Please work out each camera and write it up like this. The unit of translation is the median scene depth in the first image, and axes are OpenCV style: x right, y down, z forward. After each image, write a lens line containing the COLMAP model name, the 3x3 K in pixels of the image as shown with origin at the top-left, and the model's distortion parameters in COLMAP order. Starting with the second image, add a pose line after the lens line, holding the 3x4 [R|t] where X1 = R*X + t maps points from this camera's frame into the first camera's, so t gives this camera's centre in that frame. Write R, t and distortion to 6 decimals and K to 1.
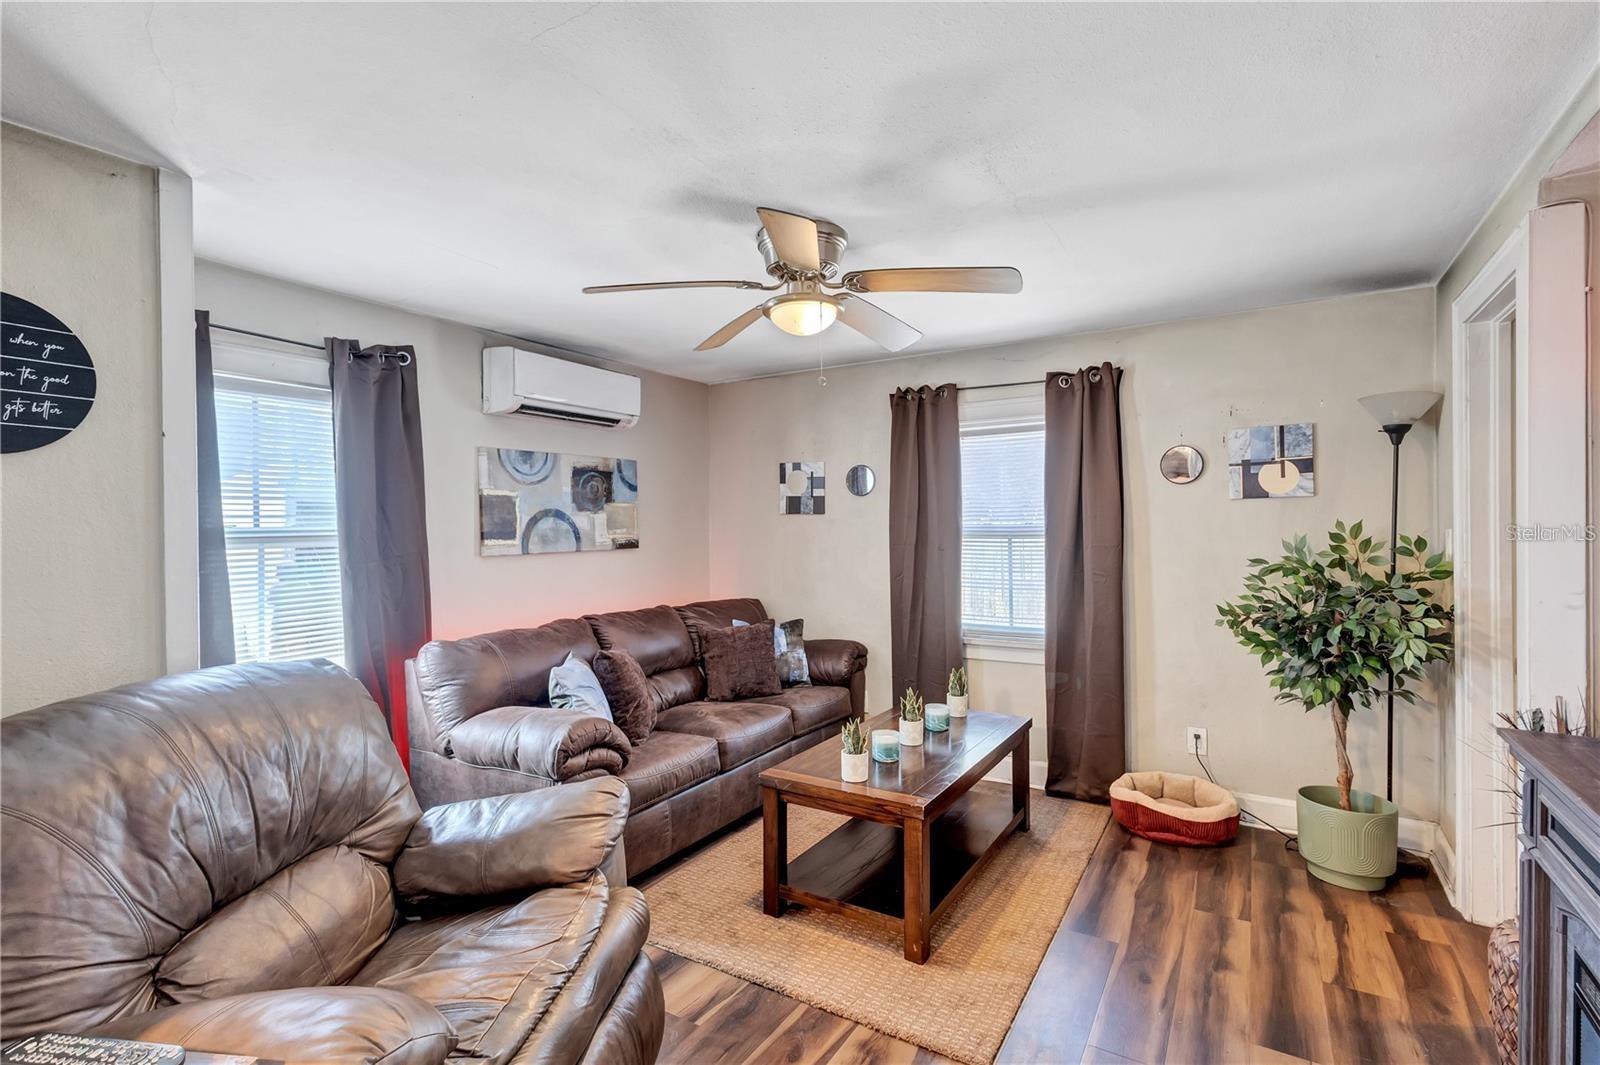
lens RADIAL K [[750.3, 0, 792.1], [0, 750.3, 527.5], [0, 0, 1]] dist [0.017559, -0.003587]
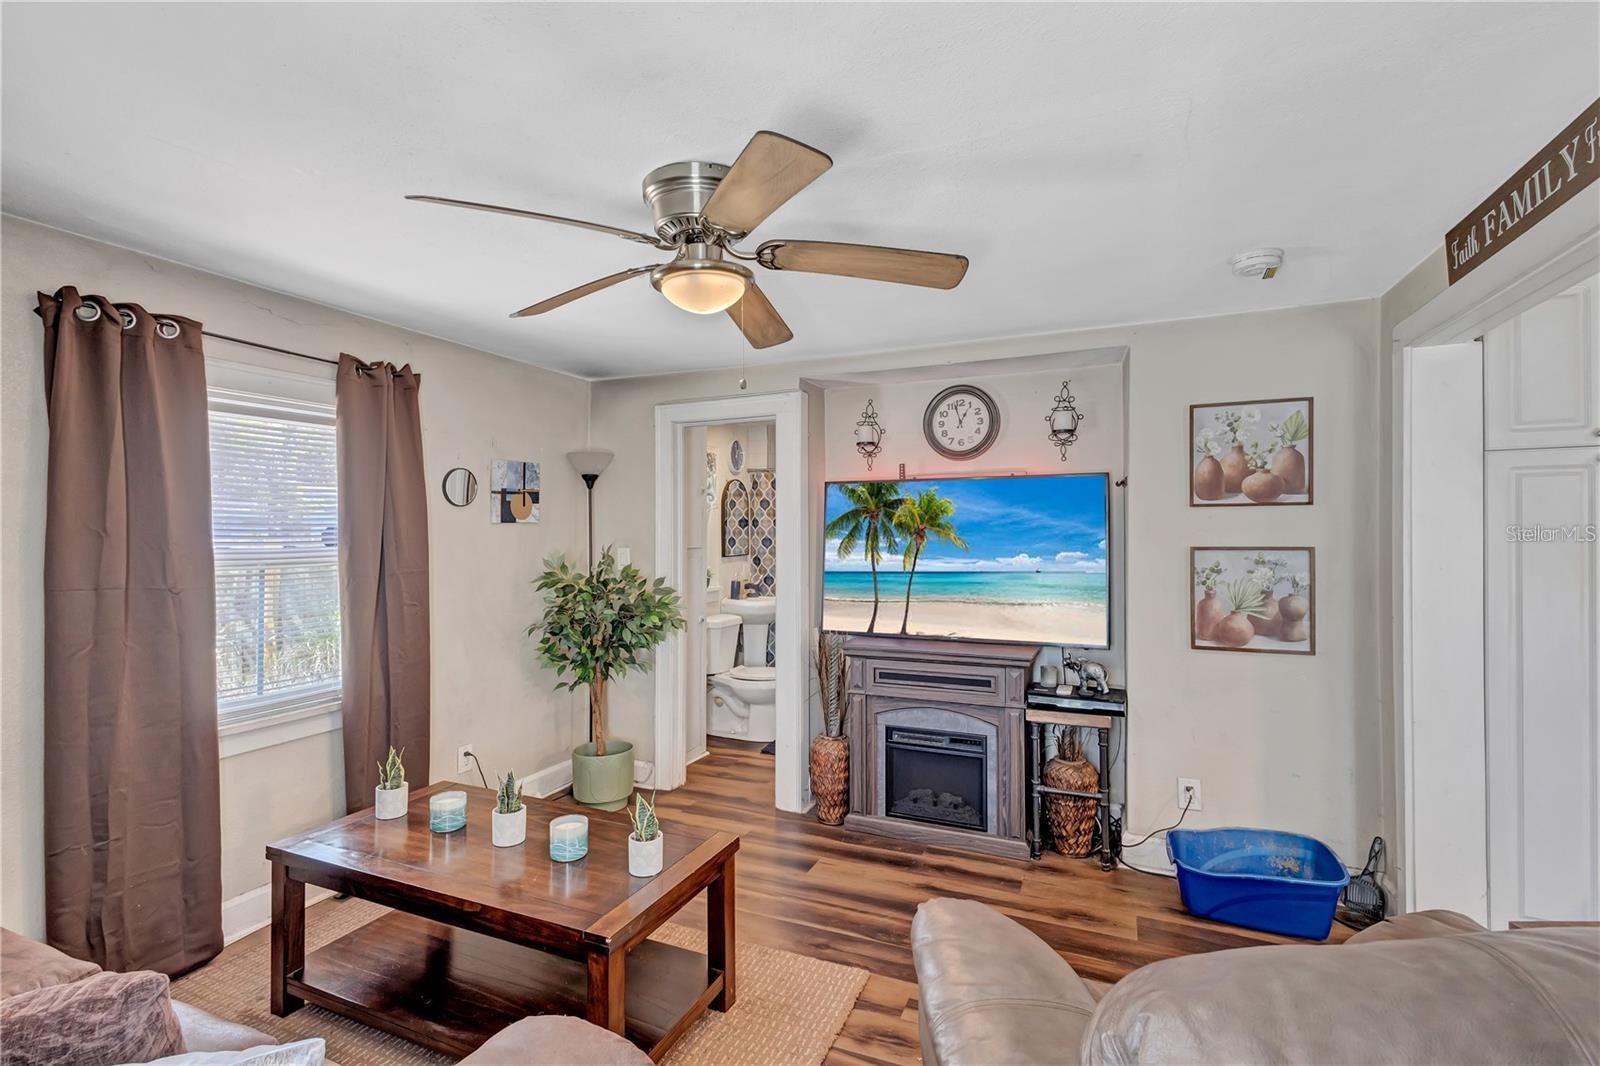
lens RADIAL K [[750.3, 0, 787.8], [0, 750.3, 538.4], [0, 0, 1]] dist [0.017559, -0.003587]
pose [[-0.132978, 0.004001, 0.991111, -0.556514], [0.007395, 0.999968, -0.003045, -0.009429], [-0.991091, 0.006925, -0.133004, 0.733679]]
